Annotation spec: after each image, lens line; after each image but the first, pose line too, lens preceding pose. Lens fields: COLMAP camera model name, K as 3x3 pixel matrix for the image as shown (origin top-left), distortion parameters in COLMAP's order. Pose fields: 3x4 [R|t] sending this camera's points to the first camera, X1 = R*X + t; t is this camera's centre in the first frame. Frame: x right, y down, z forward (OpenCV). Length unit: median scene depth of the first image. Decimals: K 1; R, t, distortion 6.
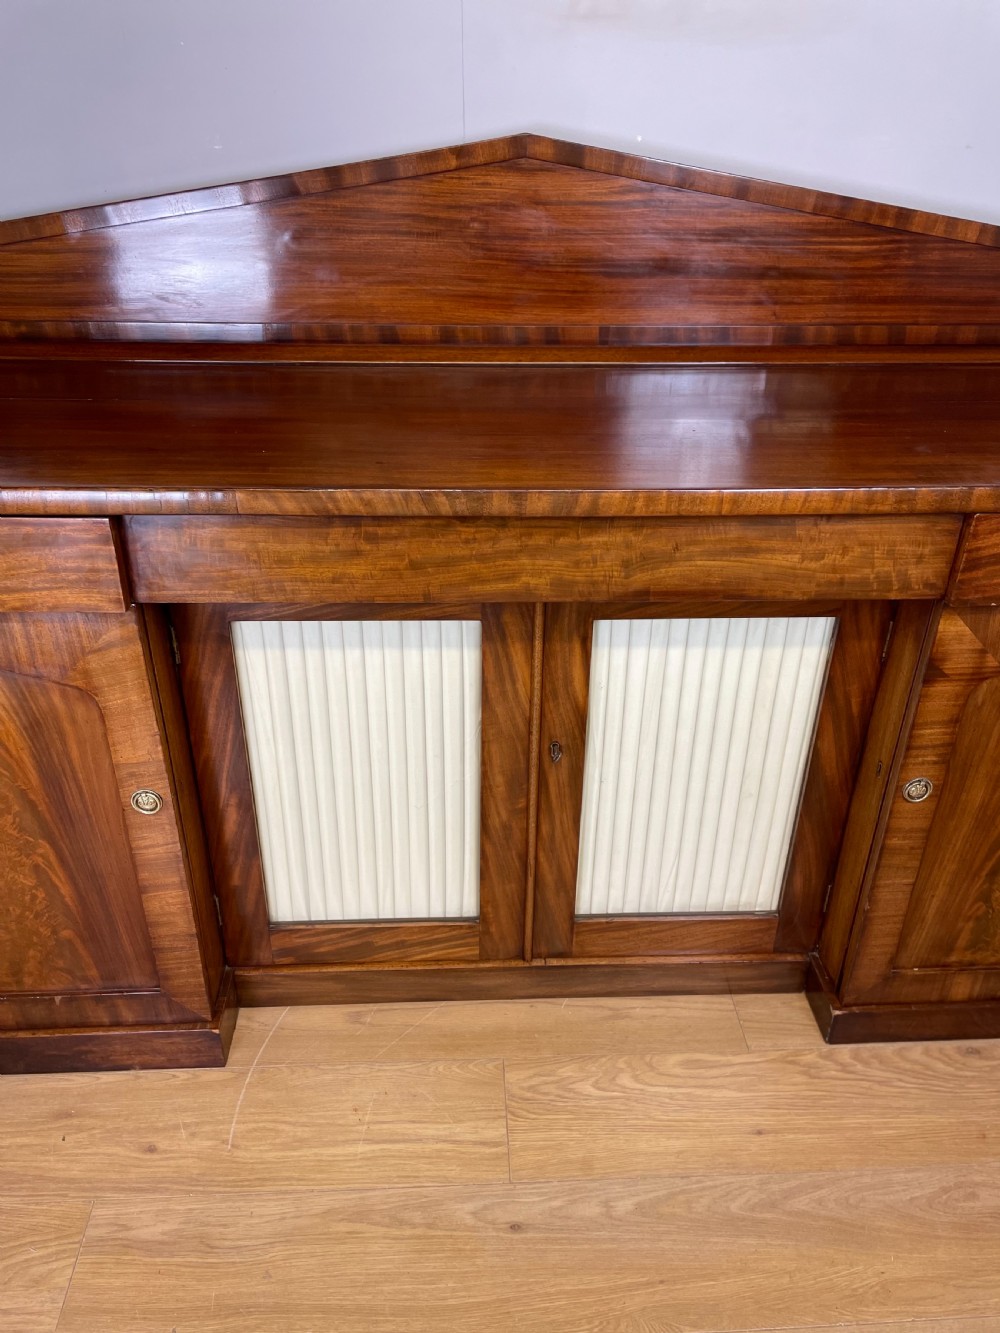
lens RADIAL K [[1004.7, 0, 504.3], [0, 1004.7, 659.9], [0, 0, 1]] dist [0.098402, -0.126139]
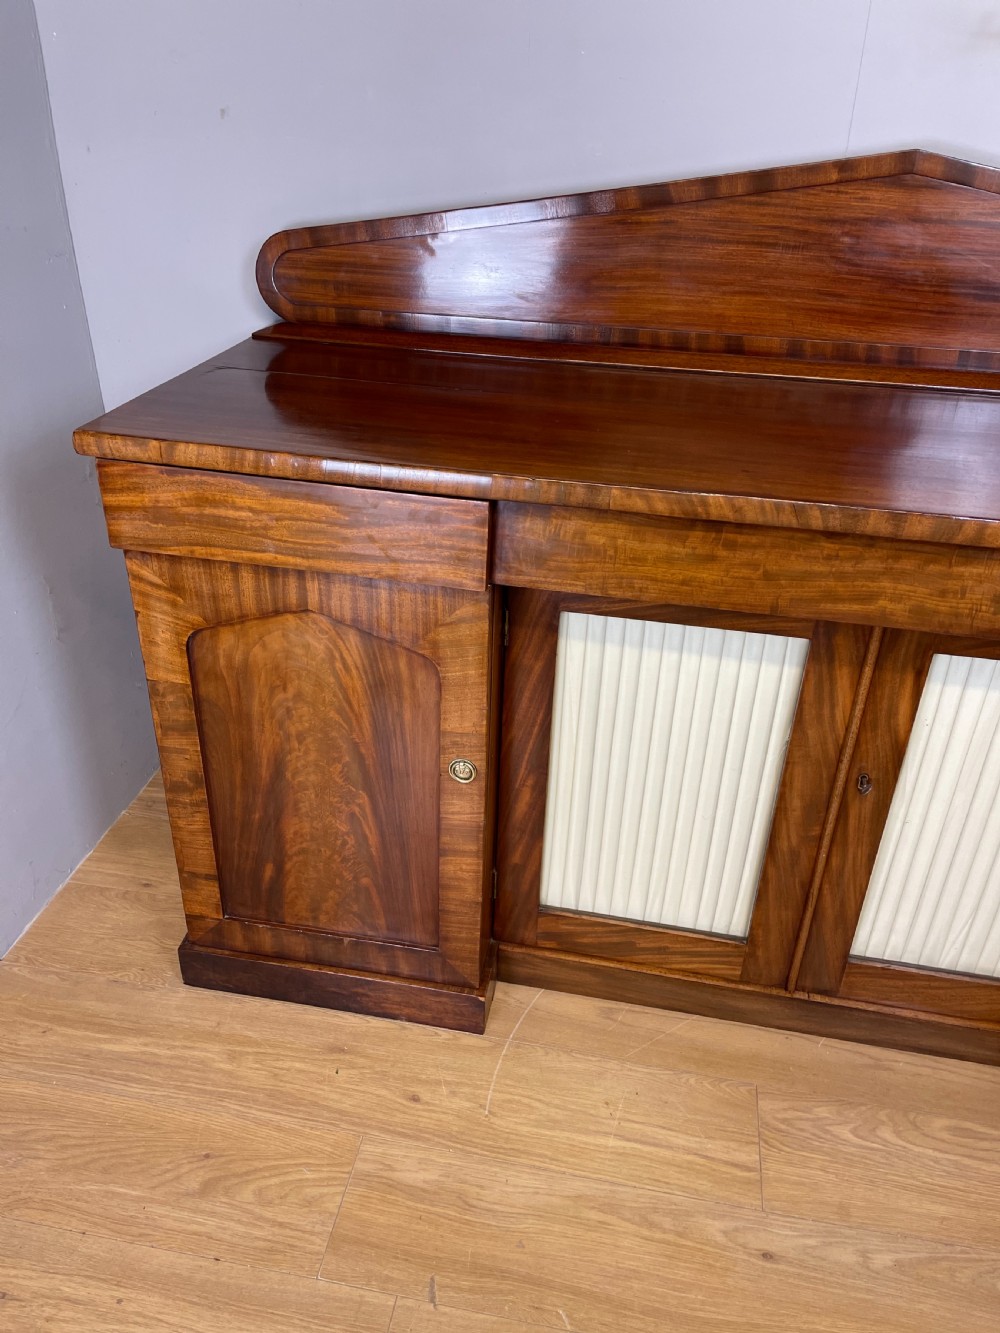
lens RADIAL K [[1004.7, 0, 502.4], [0, 1004.7, 664.0], [0, 0, 1]] dist [0.098402, -0.126139]
pose [[0.974387, 0.127808, -0.185029, -0.117390], [-0.128763, 0.991651, 0.006894, 0.014700], [0.184366, 0.017108, 0.982709, -0.022682]]
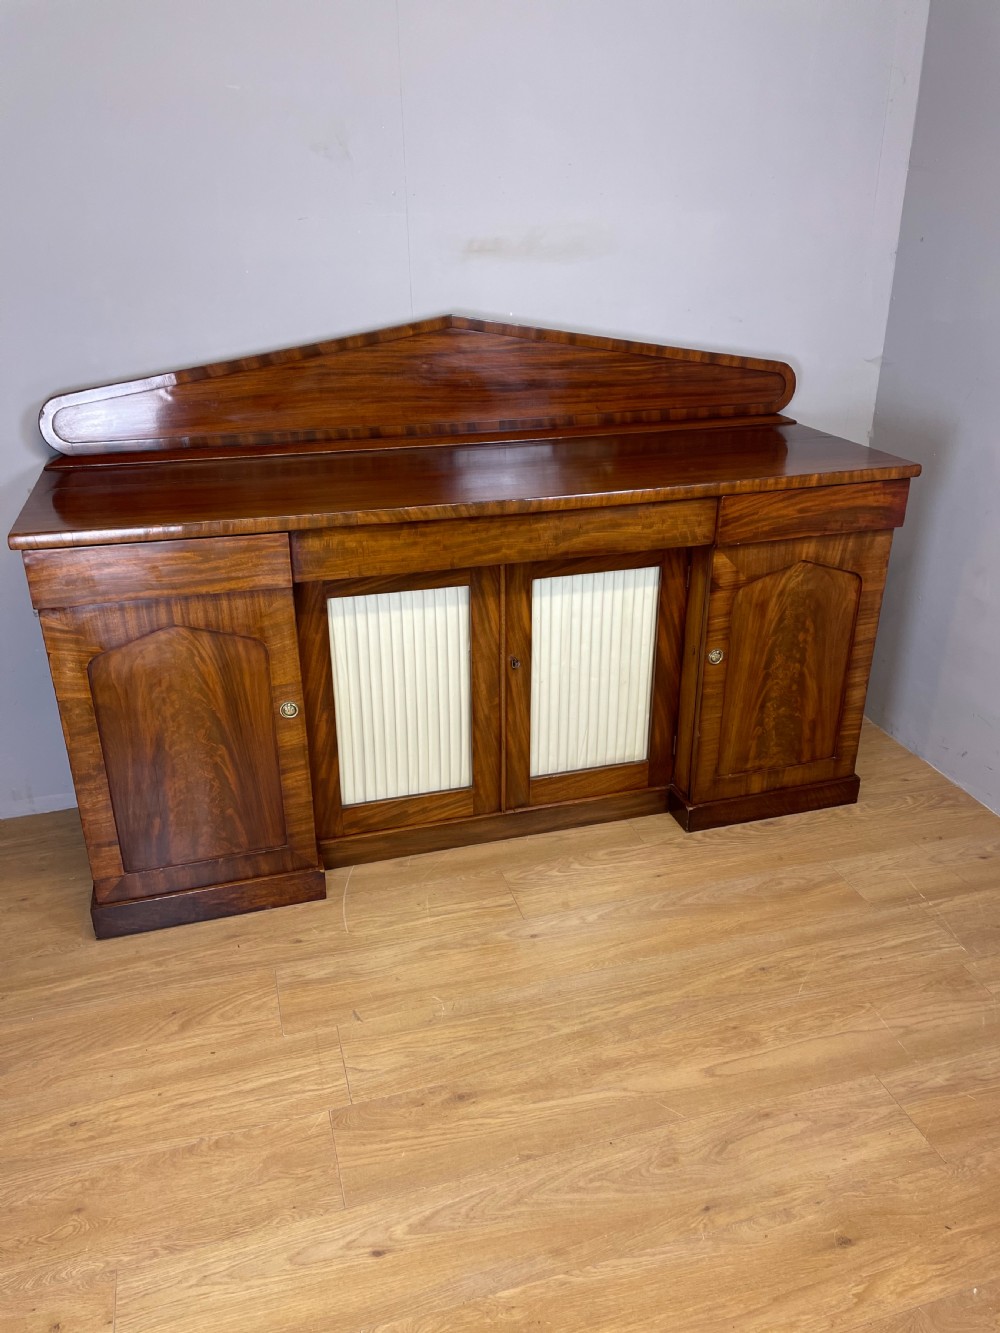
lens RADIAL K [[1004.7, 0, 499.4], [0, 1004.7, 656.9], [0, 0, 1]] dist [0.098402, -0.126139]
pose [[0.972955, -0.109795, 0.203234, -0.306554], [0.130170, 0.987423, -0.089726, 0.221011], [-0.190827, 0.113754, 0.975010, -0.620504]]
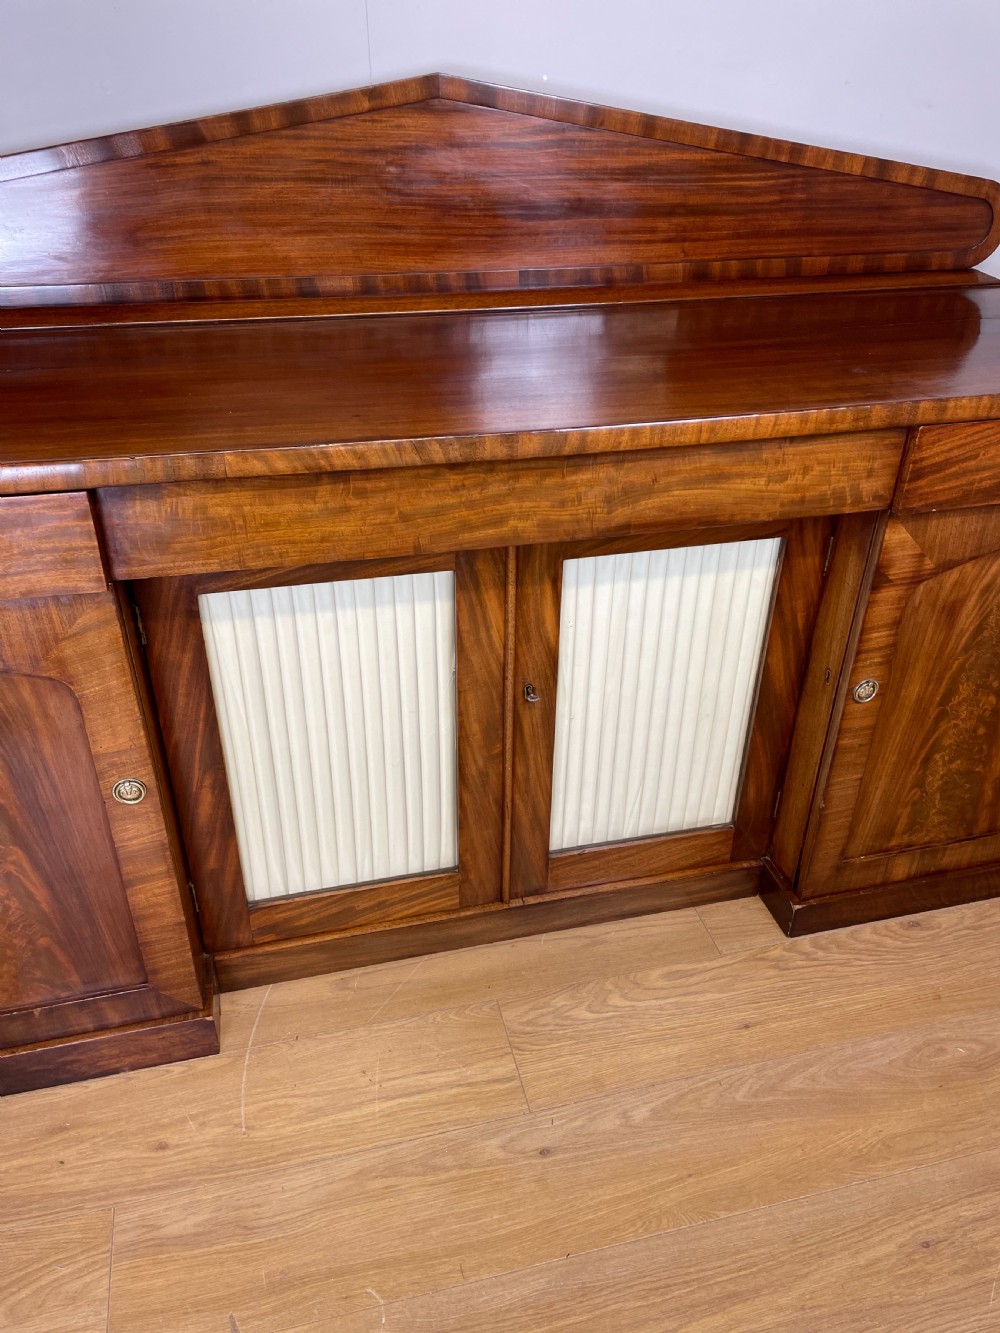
lens RADIAL K [[1004.7, 0, 502.9], [0, 1004.7, 661.3], [0, 0, 1]] dist [0.098402, -0.126139]
pose [[0.980928, -0.105512, 0.163240, -0.134477], [0.099328, 0.994009, 0.045611, 0.008537], [-0.167074, -0.028527, 0.985532, 0.002380]]
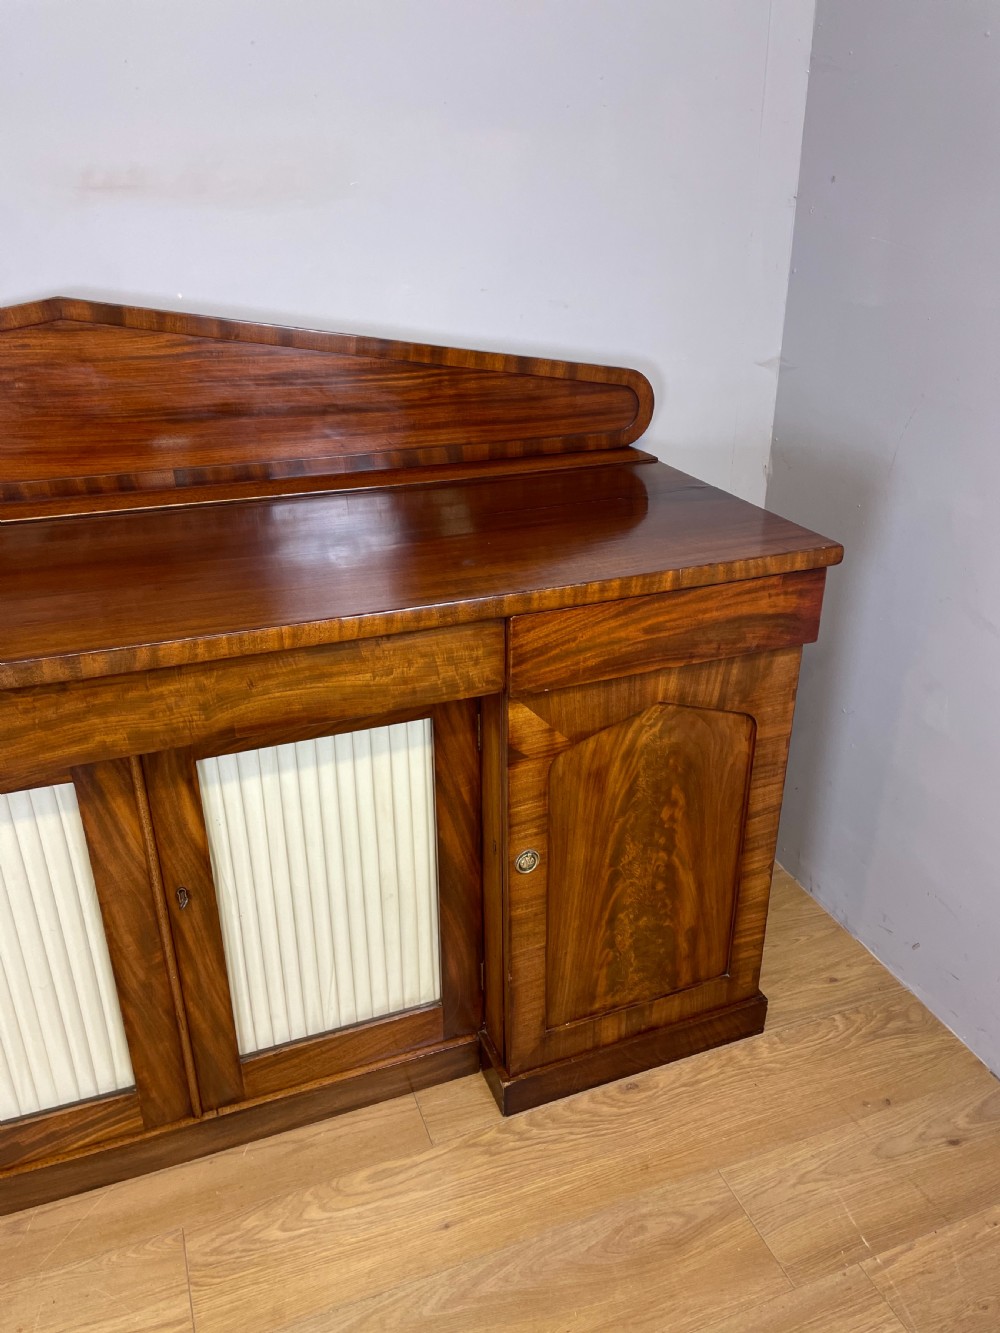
lens RADIAL K [[1004.7, 0, 503.9], [0, 1004.7, 663.1], [0, 0, 1]] dist [0.098402, -0.126139]
pose [[0.950869, -0.148084, 0.271882, 0.109559], [0.169968, 0.983702, -0.058656, -0.021566], [-0.258765, 0.101986, 0.960541, -0.054135]]
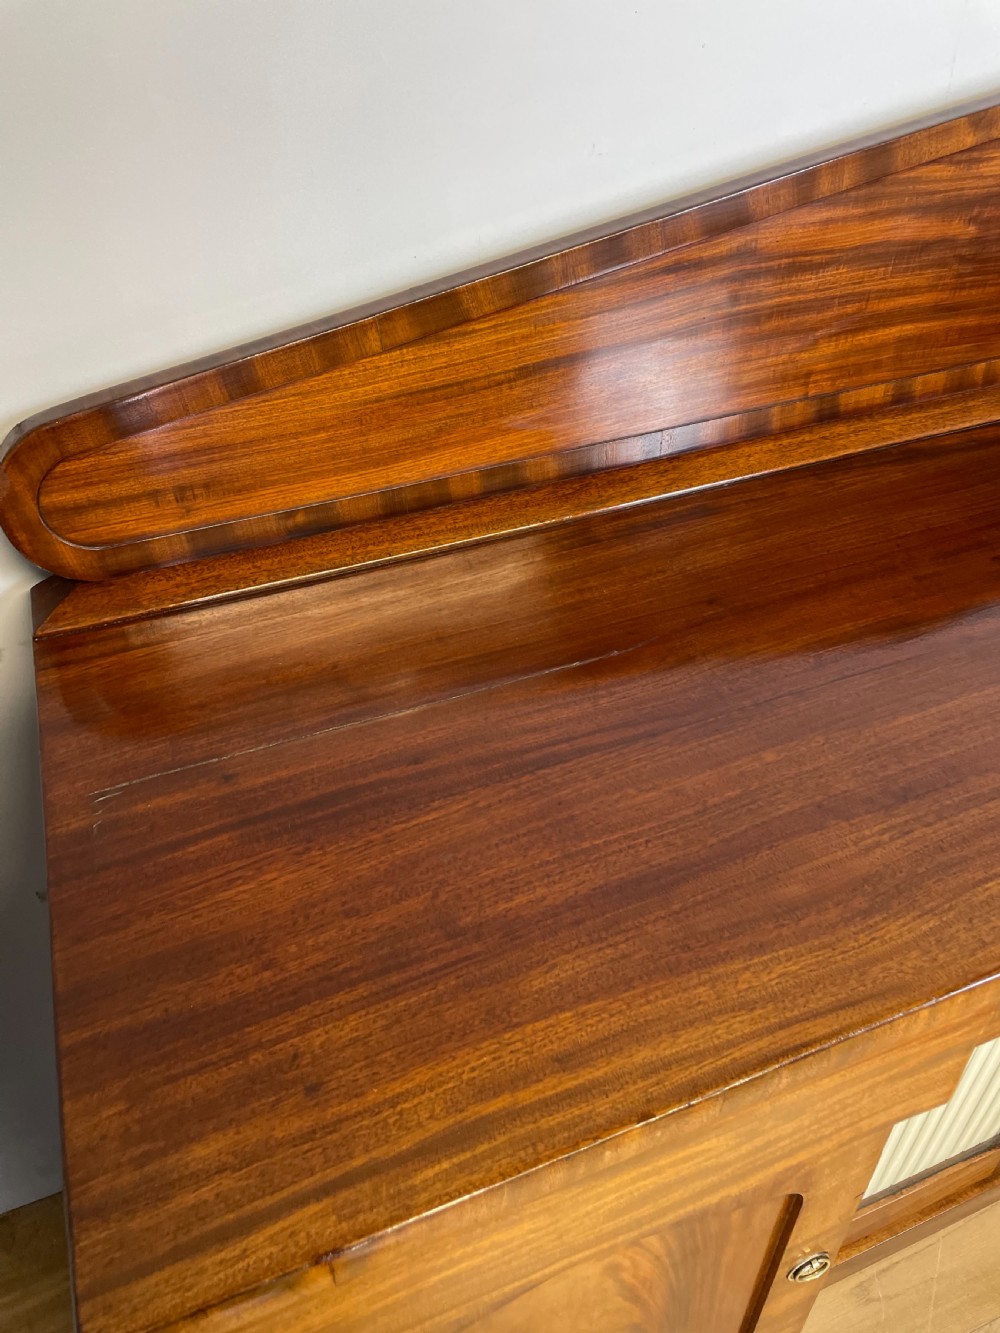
lens RADIAL K [[1004.7, 0, 498.4], [0, 1004.7, 655.7], [0, 0, 1]] dist [0.098402, -0.126139]
pose [[0.944617, -0.227889, 0.236146, -0.535220], [0.190978, 0.966908, 0.169162, -0.335683], [-0.266882, -0.114695, 0.956880, 0.431496]]
